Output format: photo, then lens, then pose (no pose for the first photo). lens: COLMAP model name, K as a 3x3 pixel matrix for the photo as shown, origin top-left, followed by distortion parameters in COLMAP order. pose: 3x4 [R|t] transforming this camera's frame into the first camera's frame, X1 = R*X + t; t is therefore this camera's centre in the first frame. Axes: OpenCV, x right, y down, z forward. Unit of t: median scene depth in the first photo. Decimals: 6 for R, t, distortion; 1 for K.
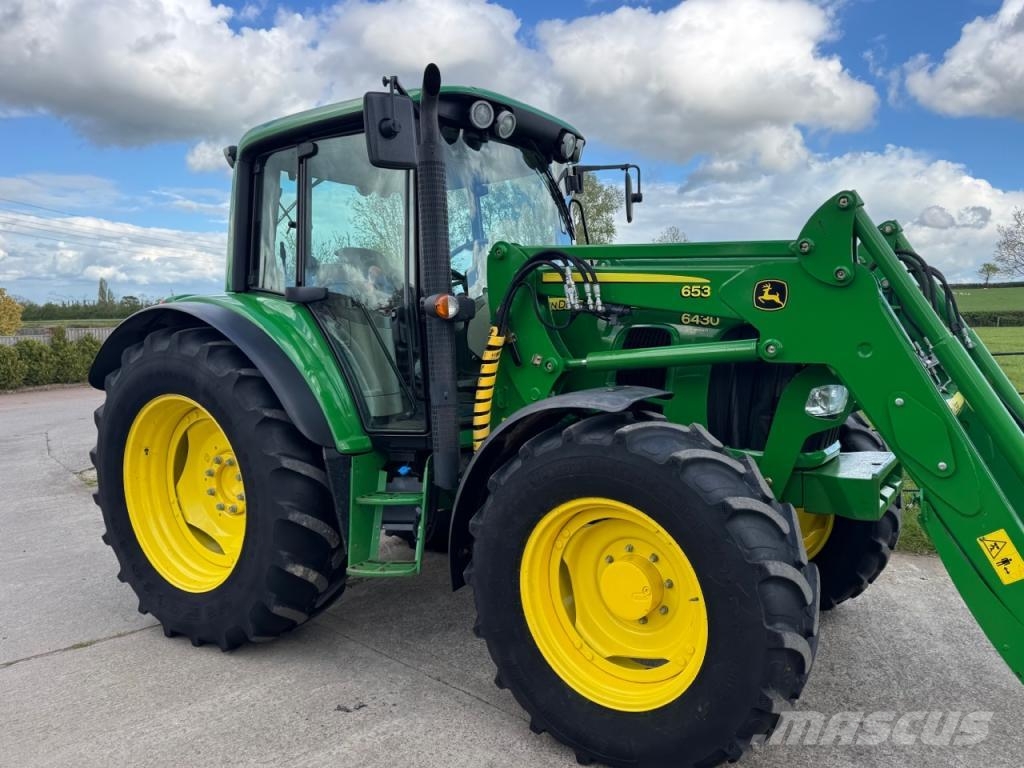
lens RADIAL K [[761.6, 0, 540.3], [0, 761.6, 411.8], [0, 0, 1]] dist [0.050361, -0.060113]
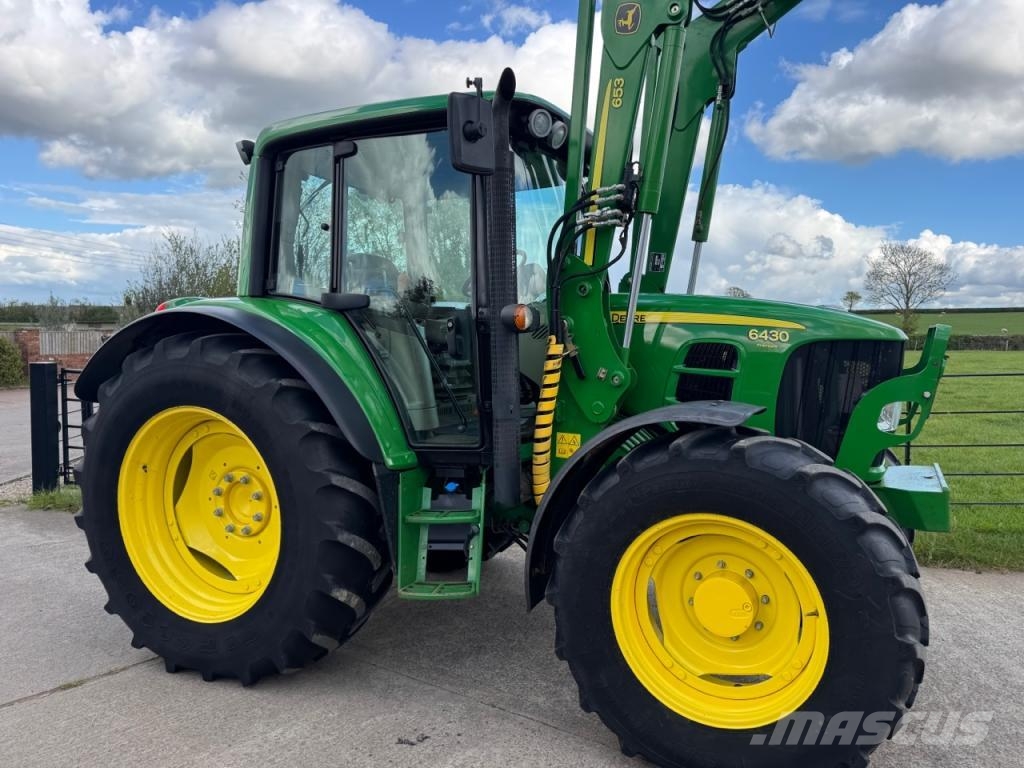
lens RADIAL K [[766.8, 0, 531.9], [0, 766.8, 414.2], [0, 0, 1]] dist [0.081028, -0.099045]
pose [[0.990698, 0.006367, 0.135931, -0.218226], [-0.003954, 0.999830, -0.018016, 0.002348], [-0.136023, 0.017311, 0.990554, 0.028796]]
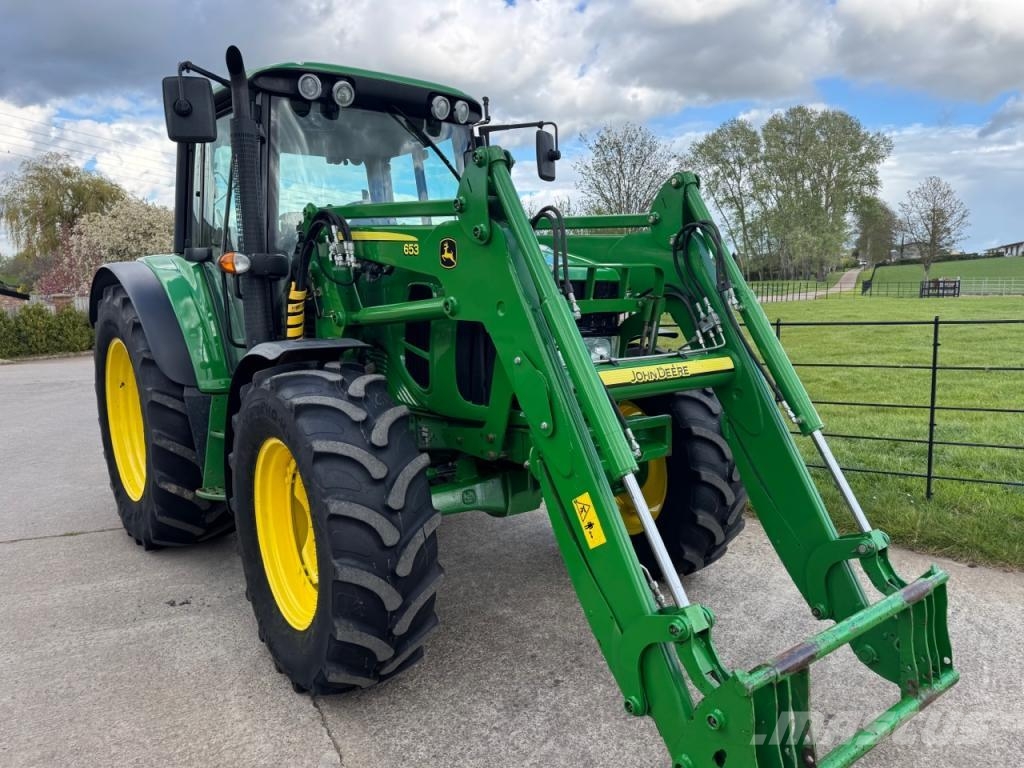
lens RADIAL K [[767.4, 0, 541.6], [0, 767.4, 414.4], [0, 0, 1]] dist [0.050436, -0.076368]
pose [[0.948409, 0.056651, -0.311949, 0.604372], [-0.041192, 0.997585, 0.055931, 0.001426], [0.314364, -0.040195, 0.948451, 0.044806]]
